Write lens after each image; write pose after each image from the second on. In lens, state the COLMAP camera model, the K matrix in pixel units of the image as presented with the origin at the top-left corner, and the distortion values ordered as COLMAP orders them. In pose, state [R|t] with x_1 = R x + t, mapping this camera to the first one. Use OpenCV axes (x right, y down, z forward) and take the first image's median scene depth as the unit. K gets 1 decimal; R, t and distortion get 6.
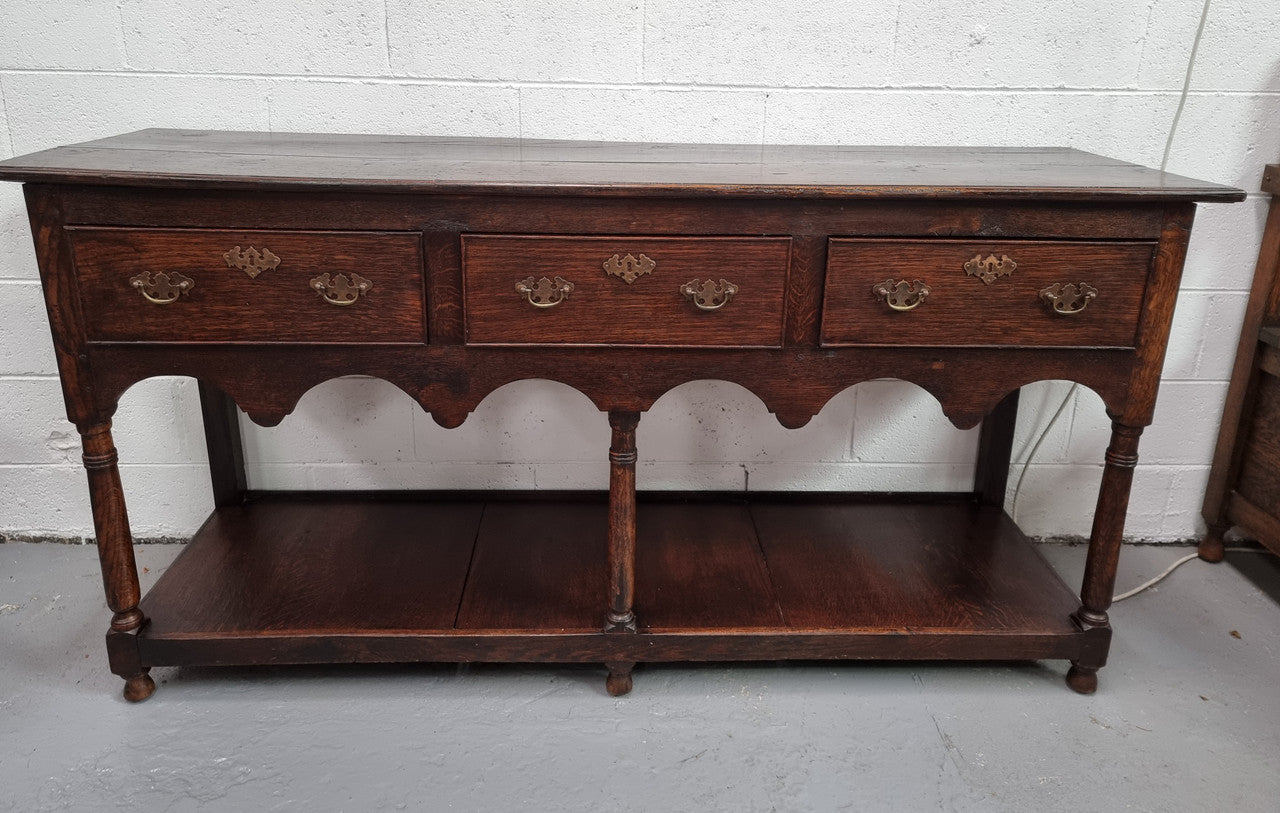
lens RADIAL K [[911.7, 0, 635.8], [0, 911.7, 326.7], [0, 0, 1]] dist [0.082171, -0.073540]
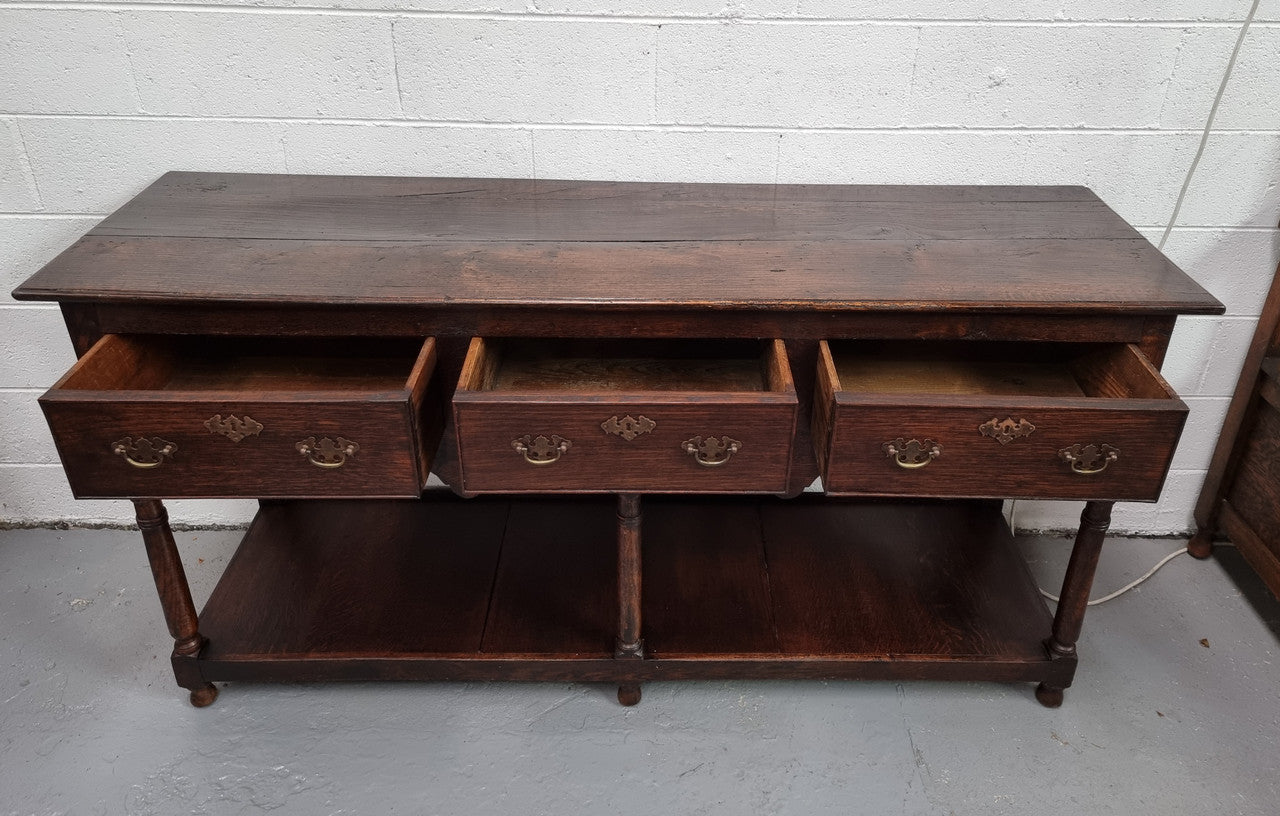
lens RADIAL K [[958.7, 0, 667.3], [0, 958.7, 314.2], [0, 0, 1]] dist [0.087722, -0.076756]
pose [[0.999693, 0.008400, -0.023296, 0.052700], [-0.004092, 0.983811, 0.179160, -0.283049], [0.024424, -0.179010, 0.983544, -0.072214]]
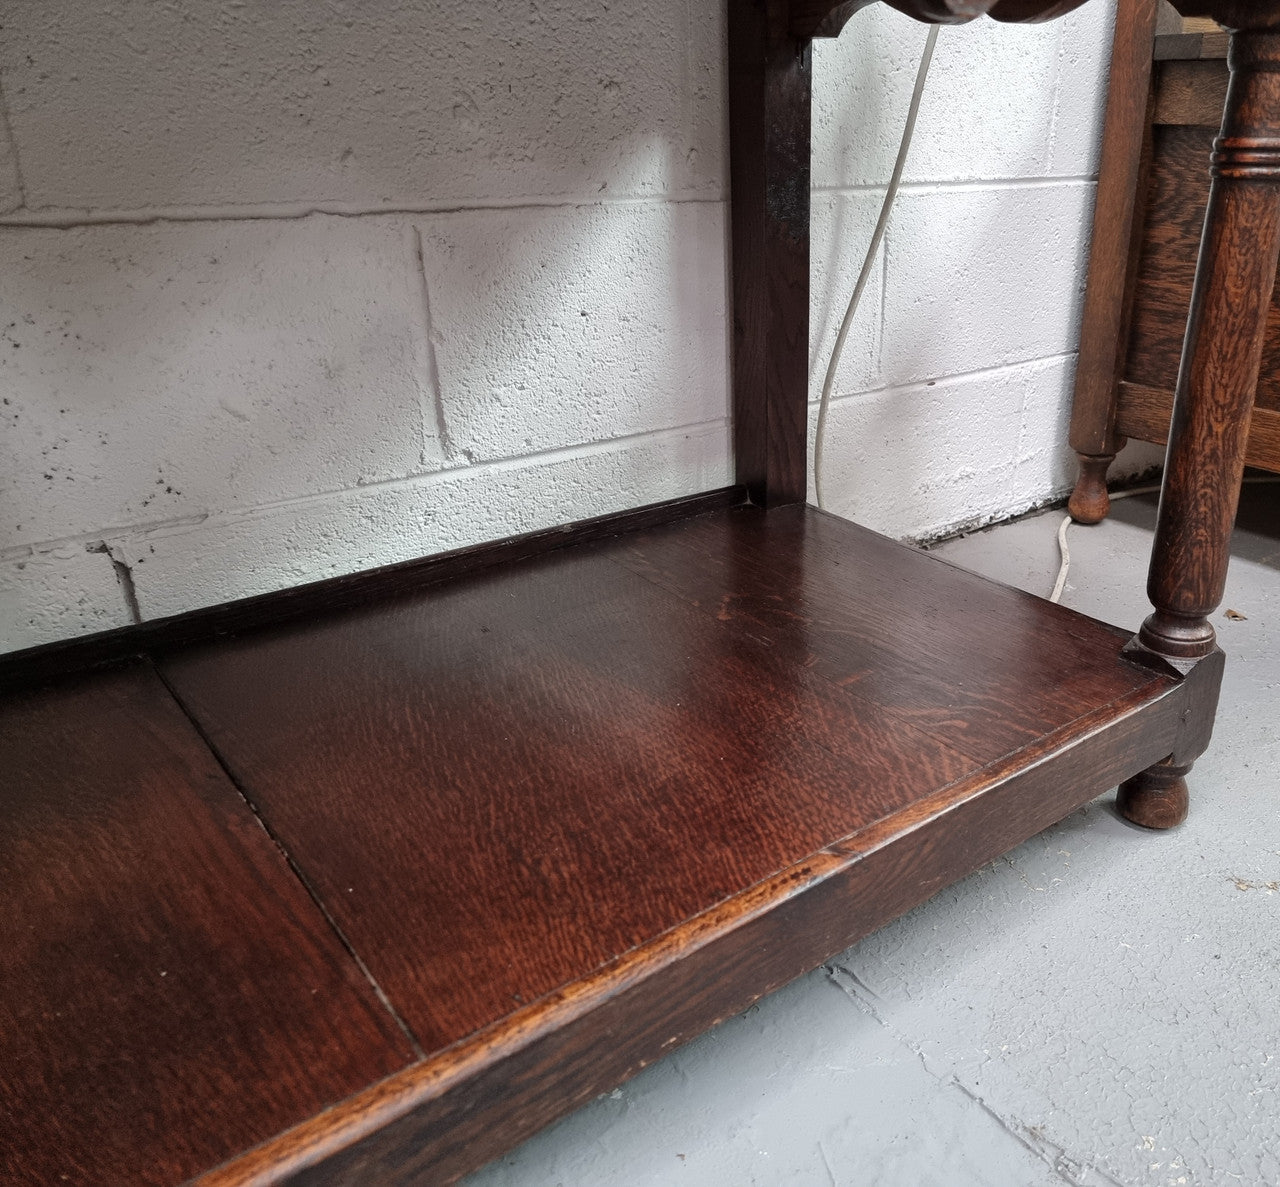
lens RADIAL K [[1101.0, 0, 801.1], [0, 1101.0, 588.2], [0, 0, 1]] dist [0.080601, -0.077998]
pose [[0.783647, -0.249255, 0.569008, 0.109392], [0.186651, 0.968123, 0.167030, 0.189552], [-0.592503, -0.024686, 0.805190, 0.737772]]
